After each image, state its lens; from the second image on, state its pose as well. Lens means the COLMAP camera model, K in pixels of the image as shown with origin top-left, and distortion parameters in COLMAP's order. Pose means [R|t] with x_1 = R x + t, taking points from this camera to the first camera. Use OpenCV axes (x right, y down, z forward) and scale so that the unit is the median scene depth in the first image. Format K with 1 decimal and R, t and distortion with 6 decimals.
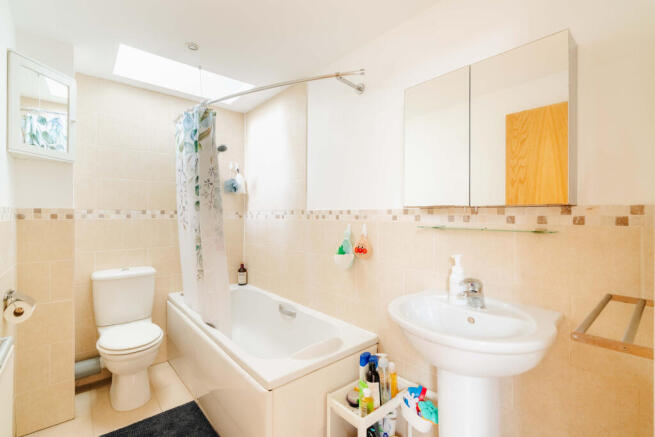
lens RADIAL K [[301.8, 0, 322.1], [0, 301.8, 207.4], [0, 0, 1]] dist [0.000498, 0.013230]
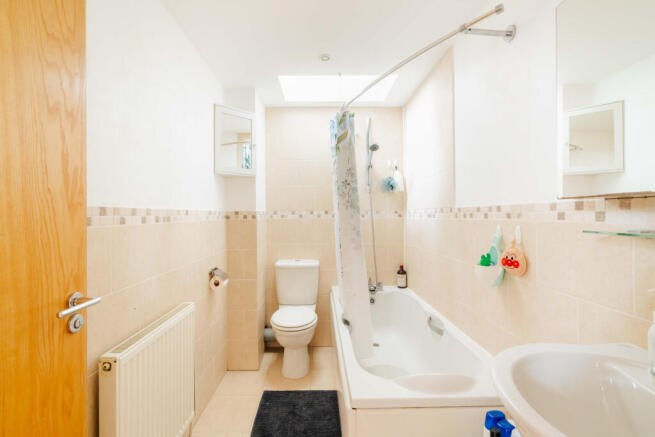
lens RADIAL K [[301.8, 0, 322.1], [0, 301.8, 207.4], [0, 0, 1]] dist [0.000498, 0.013230]
pose [[0.767192, -0.026487, -0.640870, 0.221379], [0.028469, 0.999569, -0.007232, 0.005645], [0.640785, -0.012697, 0.767616, 0.160544]]
